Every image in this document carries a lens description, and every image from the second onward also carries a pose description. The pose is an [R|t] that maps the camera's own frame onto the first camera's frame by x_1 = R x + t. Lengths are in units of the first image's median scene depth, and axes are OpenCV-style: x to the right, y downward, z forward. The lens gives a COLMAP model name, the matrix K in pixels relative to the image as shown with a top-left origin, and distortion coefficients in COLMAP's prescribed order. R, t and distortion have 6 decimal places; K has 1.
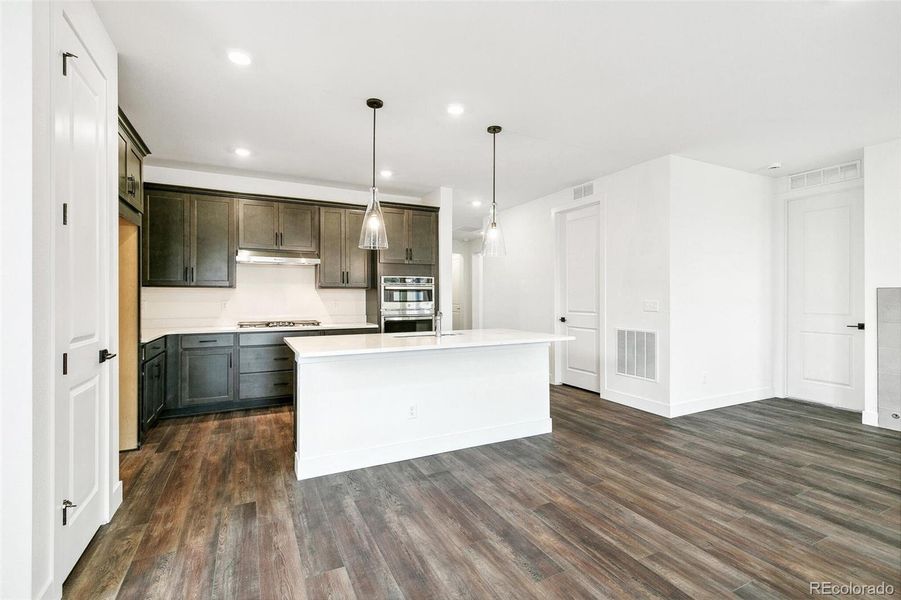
lens RADIAL K [[404.2, 0, 450.5], [0, 404.2, 300.0], [0, 0, 1]] dist [0.006451, 0.000383]
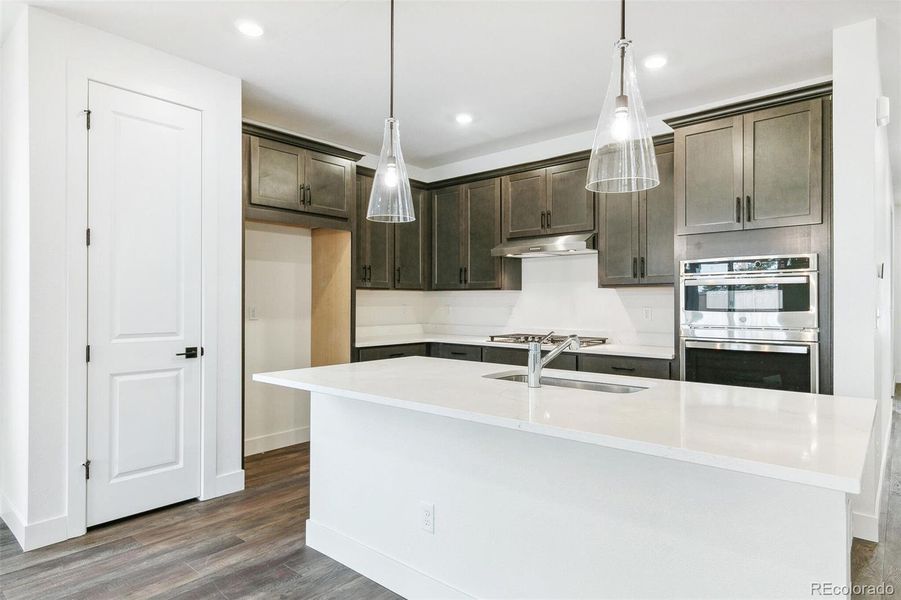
lens RADIAL K [[520.3, 0, 451.0], [0, 520.3, 302.5], [0, 0, 1]] dist [0.006747, 0.000538]
pose [[0.383116, 0.000895, -0.923700, 0.411542], [-0.006017, 0.999981, -0.001526, -0.003286], [0.923681, 0.006143, 0.383114, 0.580102]]
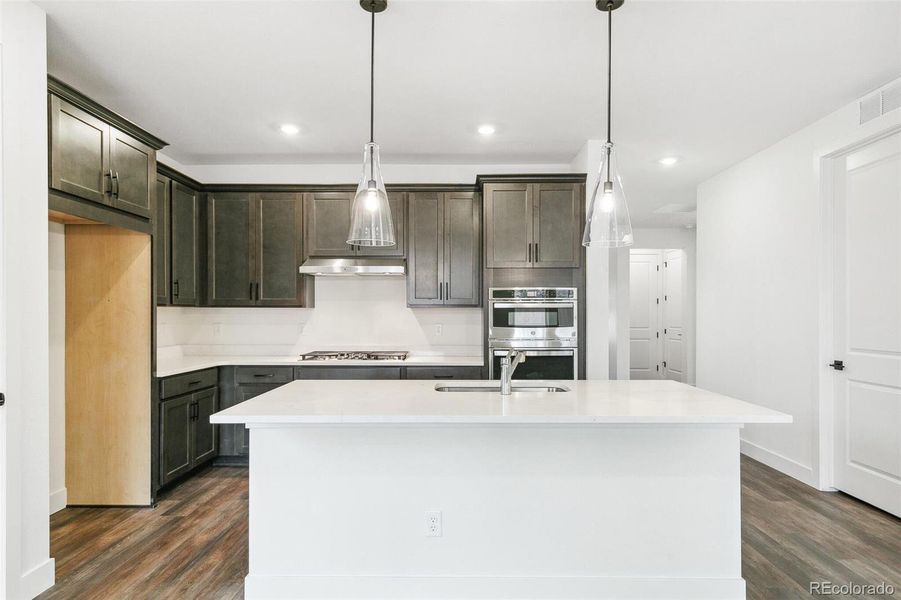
lens RADIAL K [[518.4, 0, 452.1], [0, 518.4, 315.9], [0, 0, 1]] dist [0.005708, 0.000898]
pose [[0.890020, 0.002346, -0.455915, 0.198645], [-0.003327, 0.999994, -0.001349, -0.014858], [0.455909, 0.002717, 0.890022, 0.269522]]
